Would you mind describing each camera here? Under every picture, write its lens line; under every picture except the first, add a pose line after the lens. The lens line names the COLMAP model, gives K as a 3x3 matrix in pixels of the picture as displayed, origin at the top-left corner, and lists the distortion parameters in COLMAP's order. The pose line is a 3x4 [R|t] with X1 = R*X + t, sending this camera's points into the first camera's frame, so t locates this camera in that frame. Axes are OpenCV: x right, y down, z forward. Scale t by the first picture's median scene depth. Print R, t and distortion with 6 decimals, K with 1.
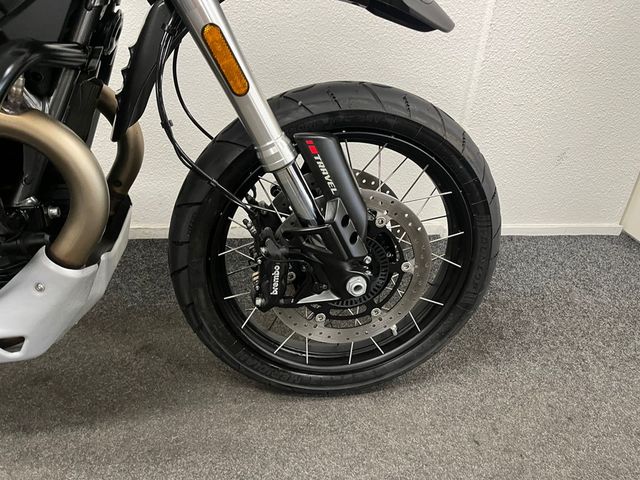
lens RADIAL K [[480.9, 0, 321.7], [0, 480.9, 241.9], [0, 0, 1]] dist [0.079776, -0.107169]
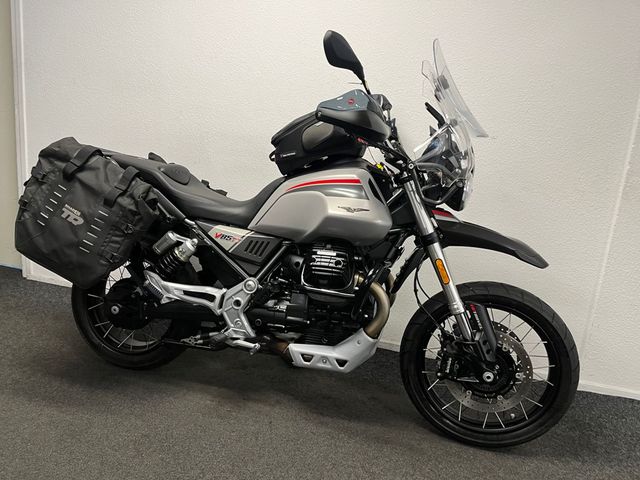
lens RADIAL K [[480.9, 0, 321.7], [0, 480.9, 241.9], [0, 0, 1]] dist [0.079776, -0.107169]
pose [[0.916441, 0.106641, -0.385698, 0.156313], [-0.219561, 0.939803, -0.261846, 0.244738], [0.334556, 0.324651, 0.884689, -1.246404]]
